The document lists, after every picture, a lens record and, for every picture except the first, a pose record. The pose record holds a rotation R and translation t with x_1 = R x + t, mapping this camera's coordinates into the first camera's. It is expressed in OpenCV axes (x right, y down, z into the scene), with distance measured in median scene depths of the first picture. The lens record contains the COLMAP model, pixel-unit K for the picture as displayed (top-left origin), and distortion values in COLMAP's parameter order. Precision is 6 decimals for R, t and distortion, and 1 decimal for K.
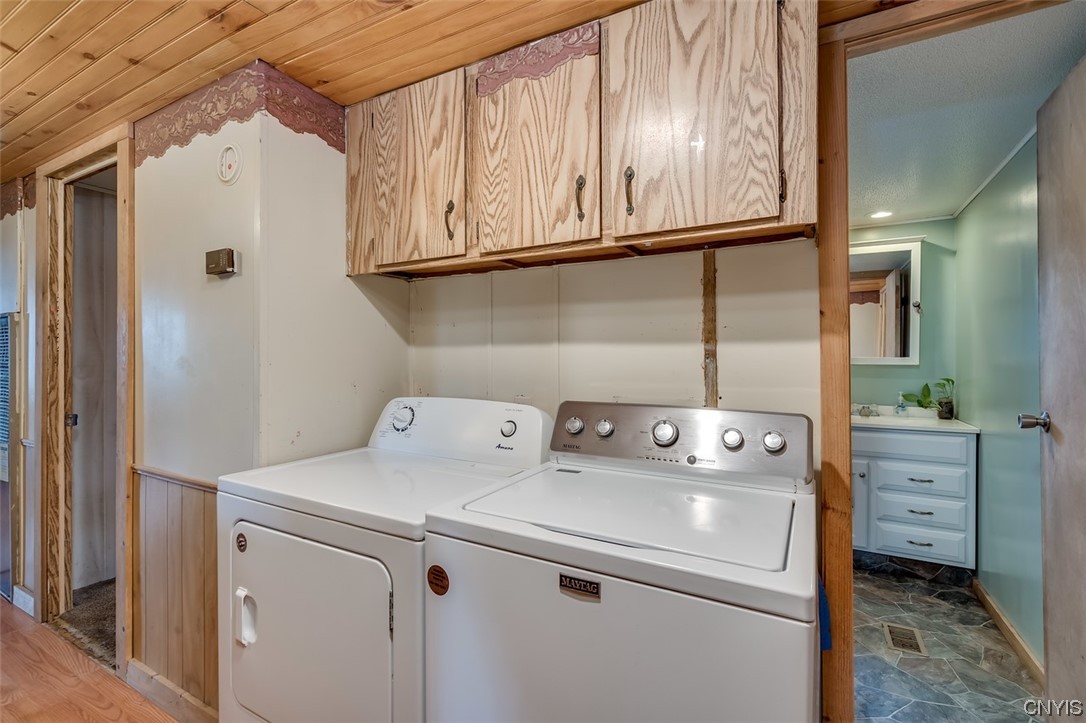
lens RADIAL K [[493.6, 0, 544.3], [0, 493.6, 369.5], [0, 0, 1]] dist [0.002223, 0.000390]
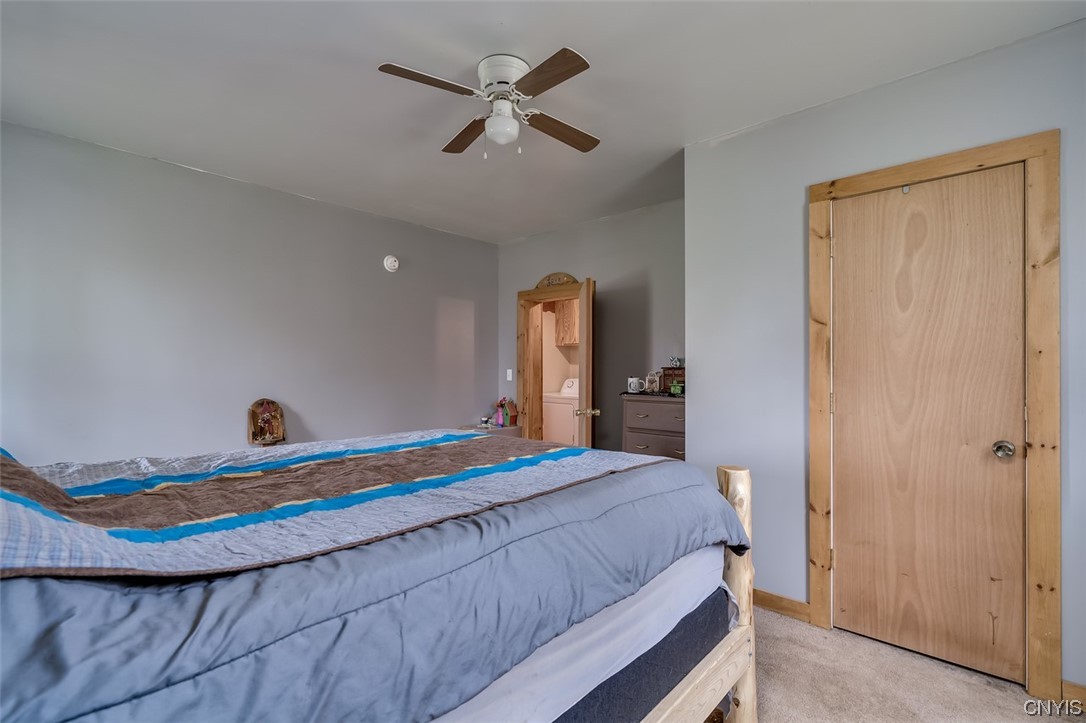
lens RADIAL K [[493.6, 0, 544.3], [0, 493.6, 369.5], [0, 0, 1]] dist [0.002223, 0.000390]
pose [[0.973199, -0.003279, -0.229940, 0.255992], [-0.001183, 0.999814, -0.019264, 0.040351], [0.229960, 0.019020, 0.973014, -1.795648]]
